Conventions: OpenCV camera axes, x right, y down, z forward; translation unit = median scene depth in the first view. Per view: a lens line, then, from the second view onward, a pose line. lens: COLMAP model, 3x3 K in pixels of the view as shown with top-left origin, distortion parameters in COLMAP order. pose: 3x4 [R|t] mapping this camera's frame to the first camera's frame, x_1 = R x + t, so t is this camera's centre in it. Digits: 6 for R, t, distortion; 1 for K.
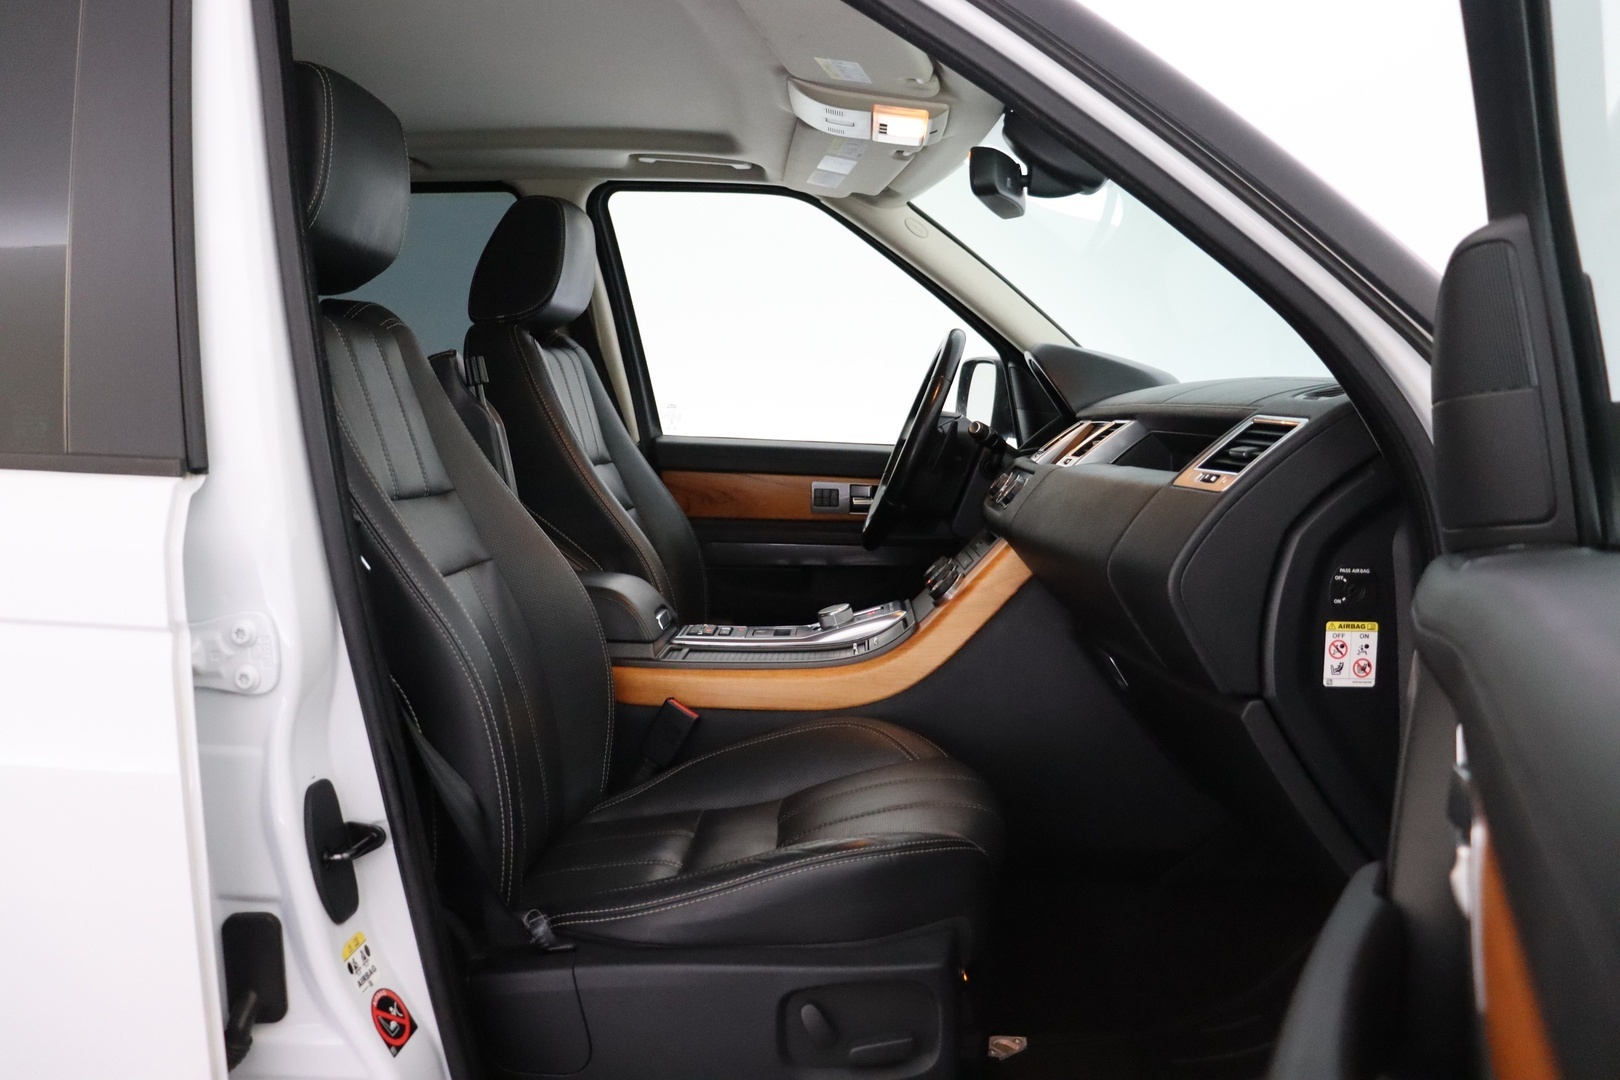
lens RADIAL K [[1345.8, 0, 808.8], [0, 1345.8, 540.8], [0, 0, 1]] dist [-0.104747, 0.005967]
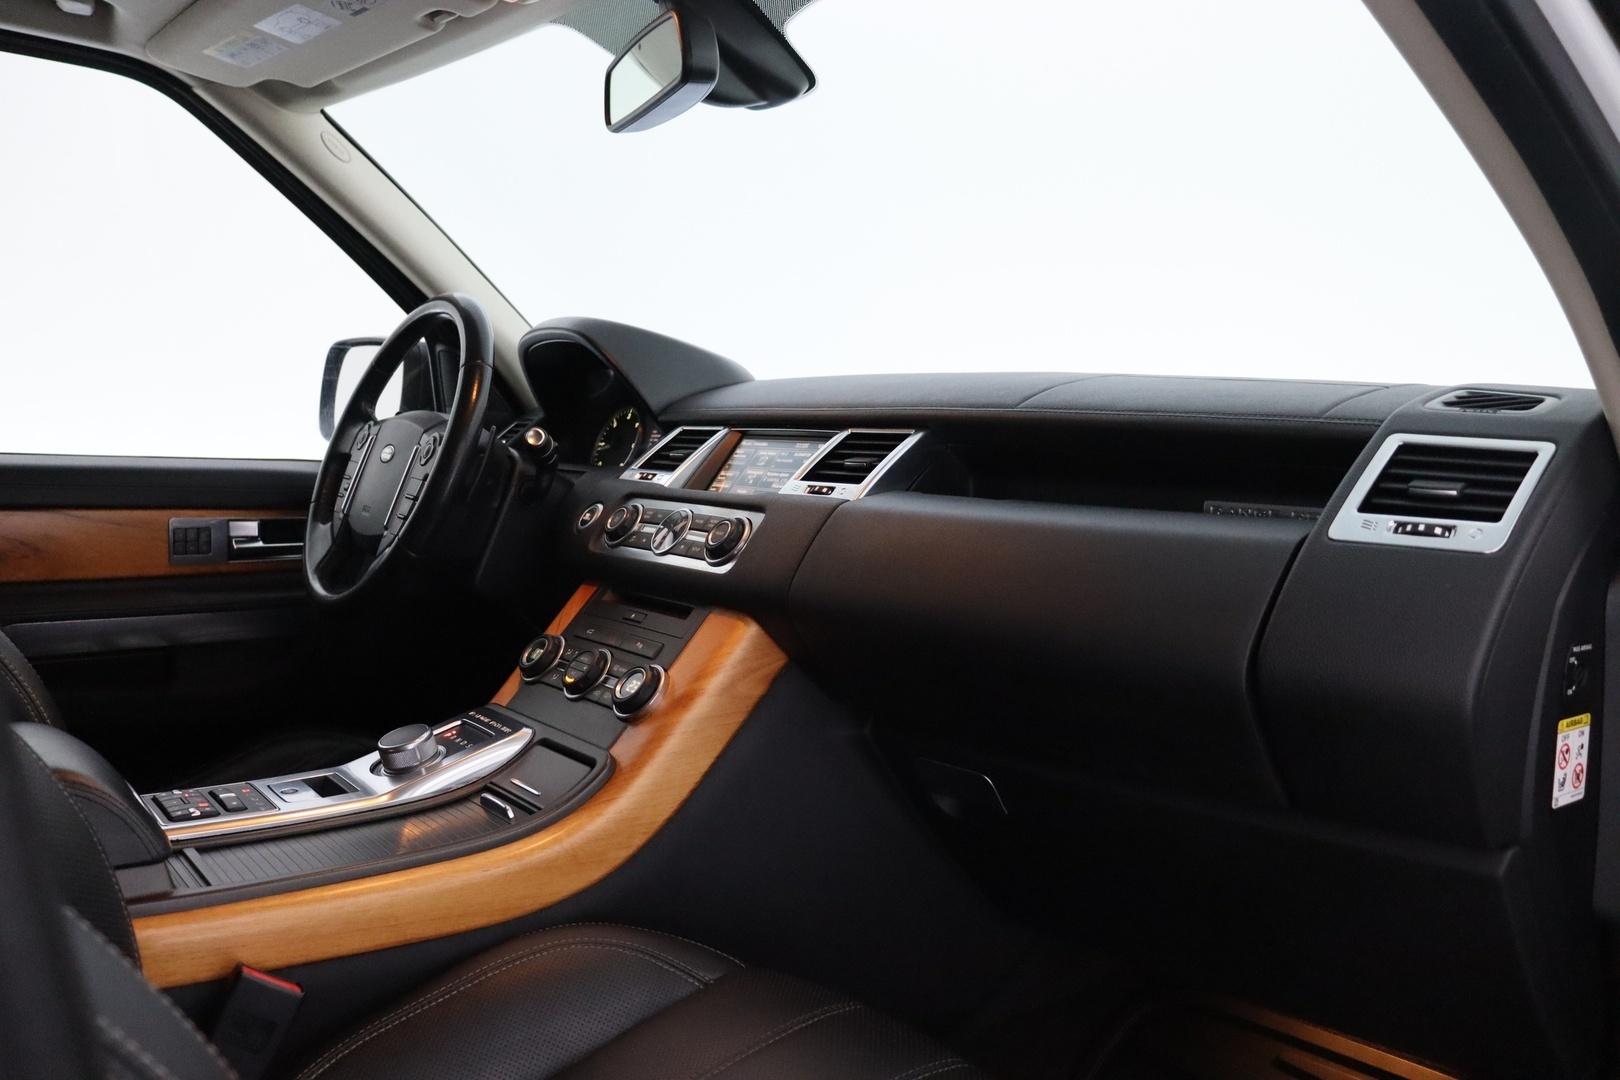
lens RADIAL K [[1345.8, 0, 811.9], [0, 1345.8, 534.9], [0, 0, 1]] dist [-0.104747, 0.005967]
pose [[0.774238, -0.049180, 0.630981, -0.208859], [0.048904, 0.998644, 0.017830, -0.041697], [-0.631003, 0.017053, 0.775593, 0.398406]]
